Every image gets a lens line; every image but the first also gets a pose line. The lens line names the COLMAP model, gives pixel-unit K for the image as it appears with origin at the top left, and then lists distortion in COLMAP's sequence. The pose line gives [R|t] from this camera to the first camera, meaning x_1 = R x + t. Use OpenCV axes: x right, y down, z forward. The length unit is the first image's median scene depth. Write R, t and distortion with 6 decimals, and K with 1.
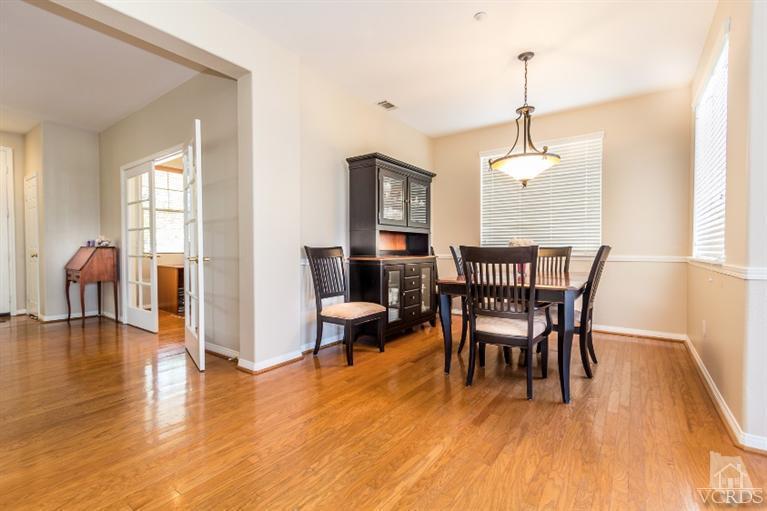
lens RADIAL K [[350.2, 0, 379.3], [0, 350.2, 254.5], [0, 0, 1]] dist [0.003137, -0.002483]
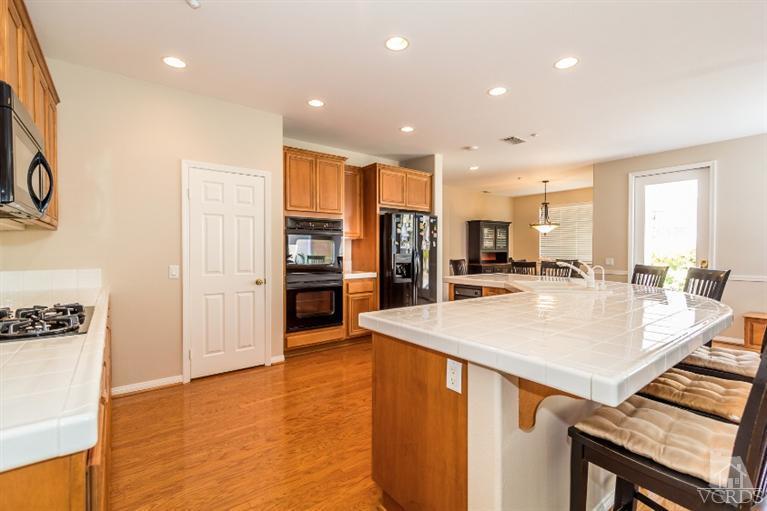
lens RADIAL K [[350.2, 0, 379.6], [0, 350.2, 255.4], [0, 0, 1]] dist [0.003137, -0.002483]
pose [[0.960313, 0.001351, -0.278922, -0.002441], [-0.000692, 0.999997, 0.002461, -0.048773], [0.278925, -0.002171, 0.960311, -1.270887]]
